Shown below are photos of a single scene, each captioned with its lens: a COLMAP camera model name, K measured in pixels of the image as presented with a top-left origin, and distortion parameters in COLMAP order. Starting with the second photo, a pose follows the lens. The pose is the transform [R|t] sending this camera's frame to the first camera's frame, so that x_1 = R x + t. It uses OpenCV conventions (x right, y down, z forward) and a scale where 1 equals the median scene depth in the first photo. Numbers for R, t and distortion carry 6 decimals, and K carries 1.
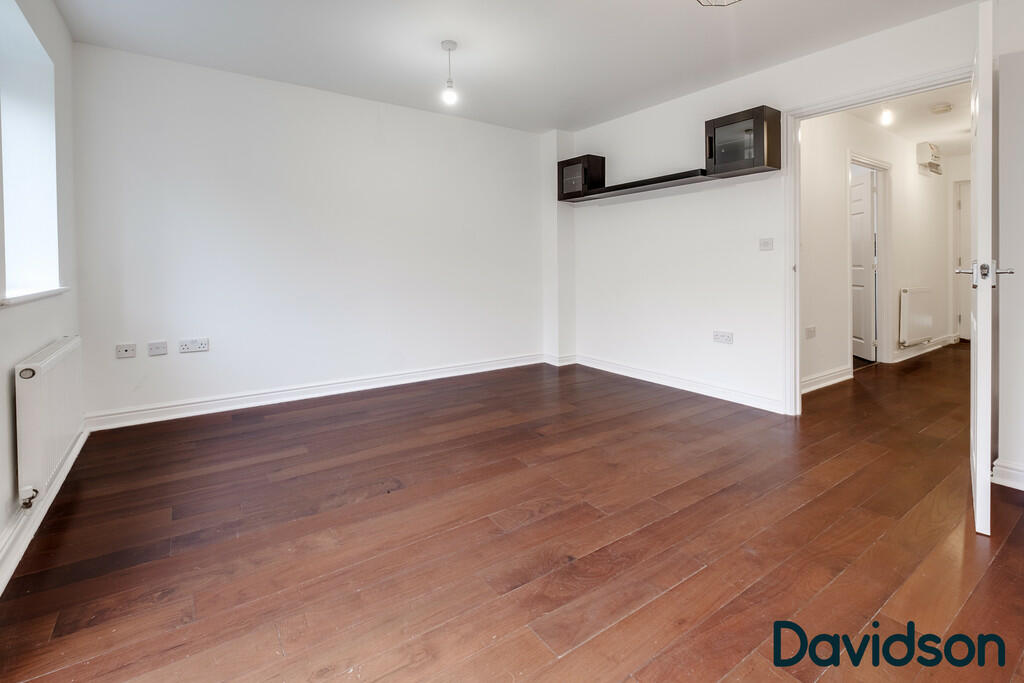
lens RADIAL K [[475.1, 0, 503.1], [0, 475.1, 319.0], [0, 0, 1]] dist [-0.001317, -0.008115]
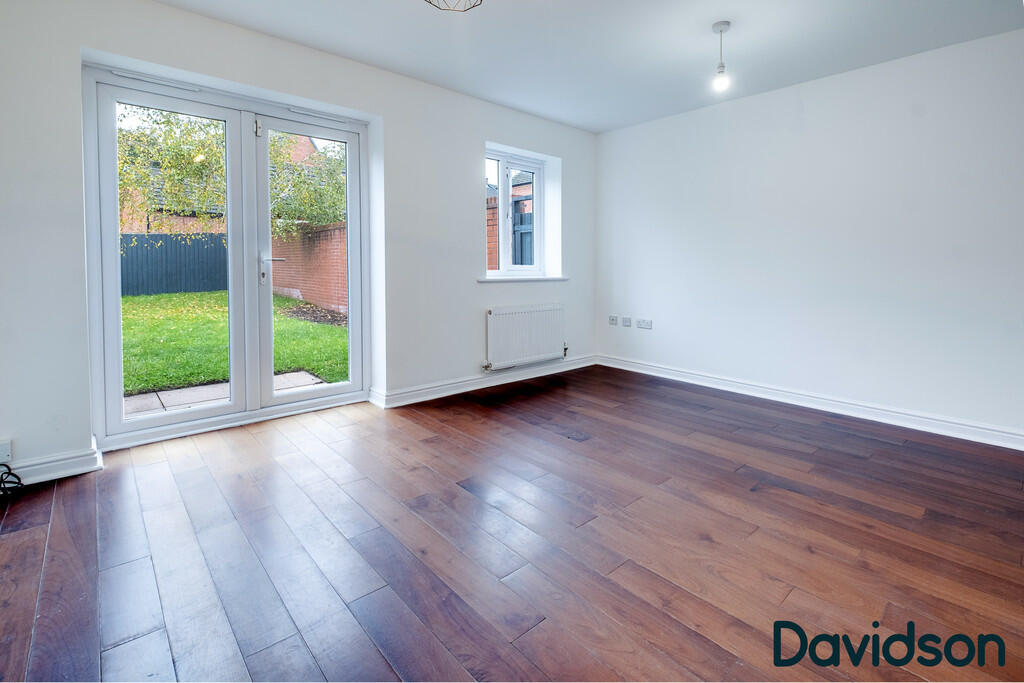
lens RADIAL K [[456.7, 0, 512.0], [0, 456.7, 341.5], [0, 0, 1]] dist [-0.002841, -0.000131]
pose [[0.125604, 0.167624, -0.977817, 0.783429], [-0.120451, 0.980908, 0.152682, -0.063789], [0.984741, 0.098602, 0.143397, 0.523830]]
